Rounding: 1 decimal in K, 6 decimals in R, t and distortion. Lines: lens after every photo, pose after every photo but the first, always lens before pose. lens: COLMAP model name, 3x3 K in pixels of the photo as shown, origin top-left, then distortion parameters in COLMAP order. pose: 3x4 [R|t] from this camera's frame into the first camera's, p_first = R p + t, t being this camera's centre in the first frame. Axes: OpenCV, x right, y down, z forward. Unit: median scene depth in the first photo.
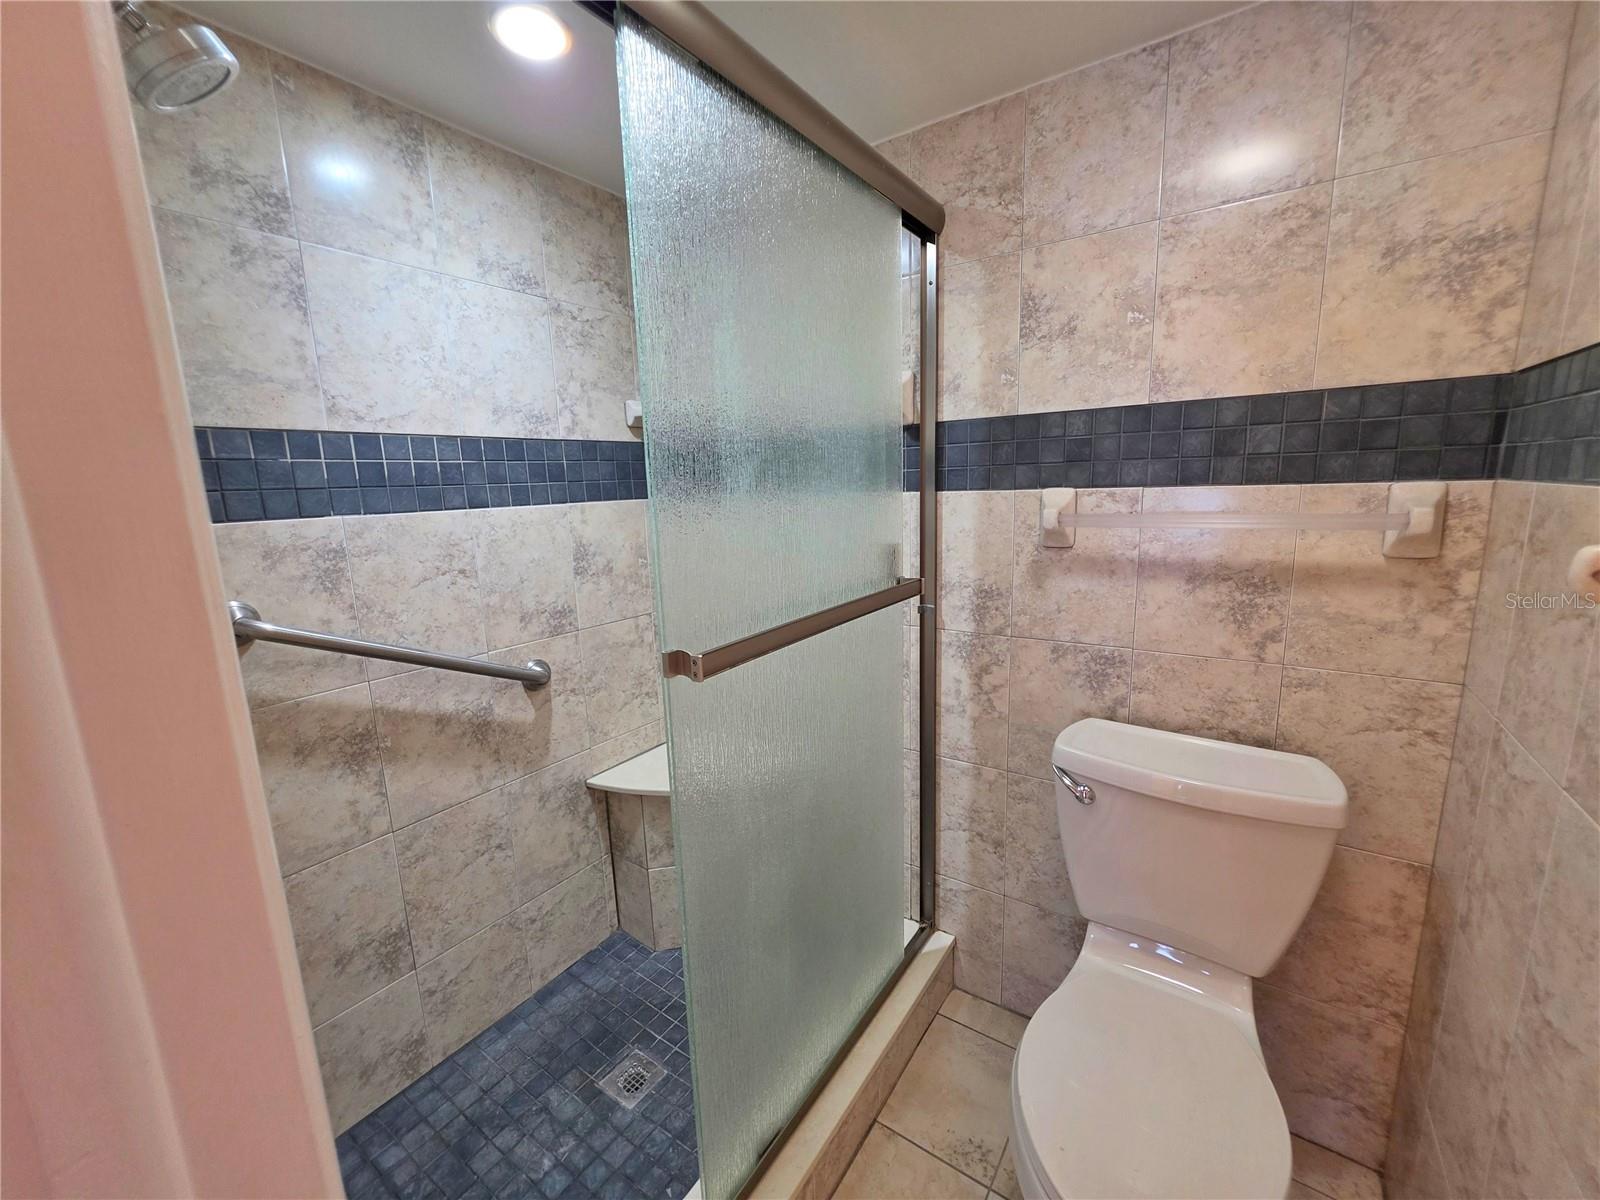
lens RADIAL K [[639.6, 0, 799.2], [0, 639.6, 601.1], [0, 0, 1]] dist [-0.007515, 0.002355]
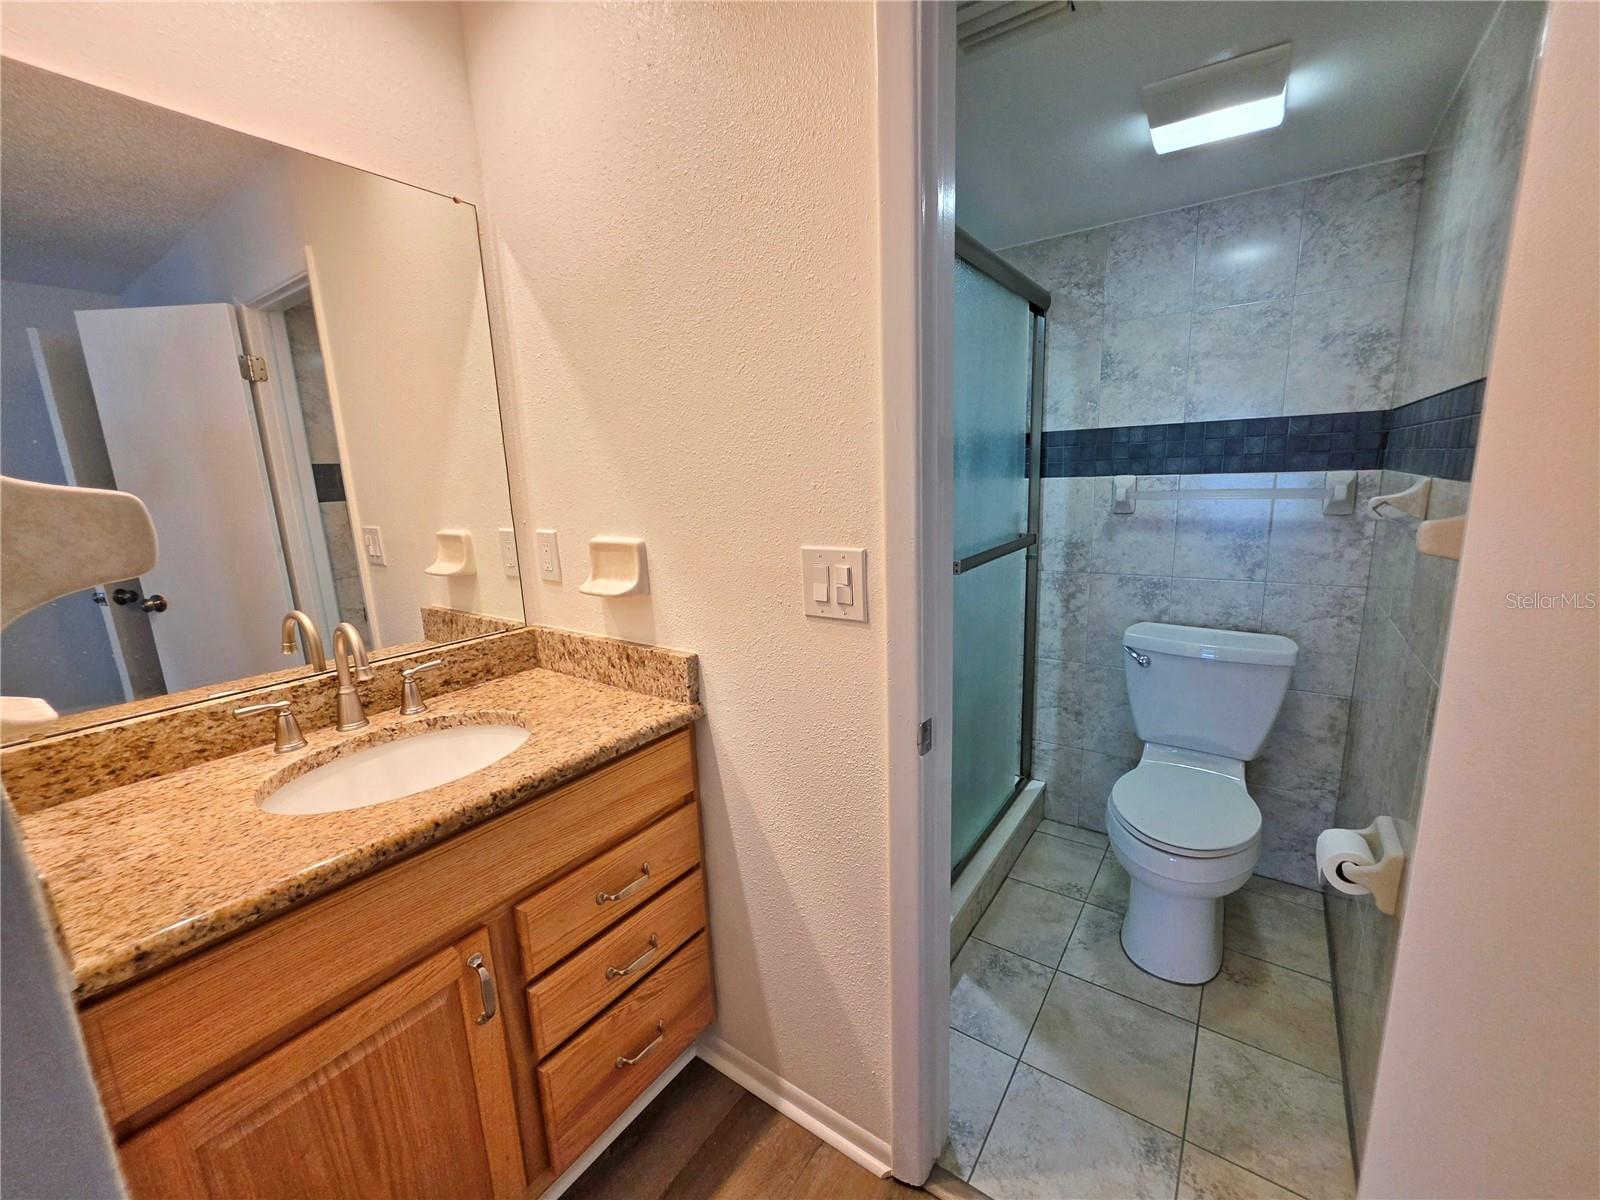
lens RADIAL K [[639.6, 0, 804.6], [0, 639.6, 599.4], [0, 0, 1]] dist [-0.007515, 0.002355]
pose [[0.999957, -0.001184, -0.009228, -0.423607], [0.001290, 0.999932, 0.011554, 0.125451], [0.009214, -0.011566, 0.999891, -0.669670]]
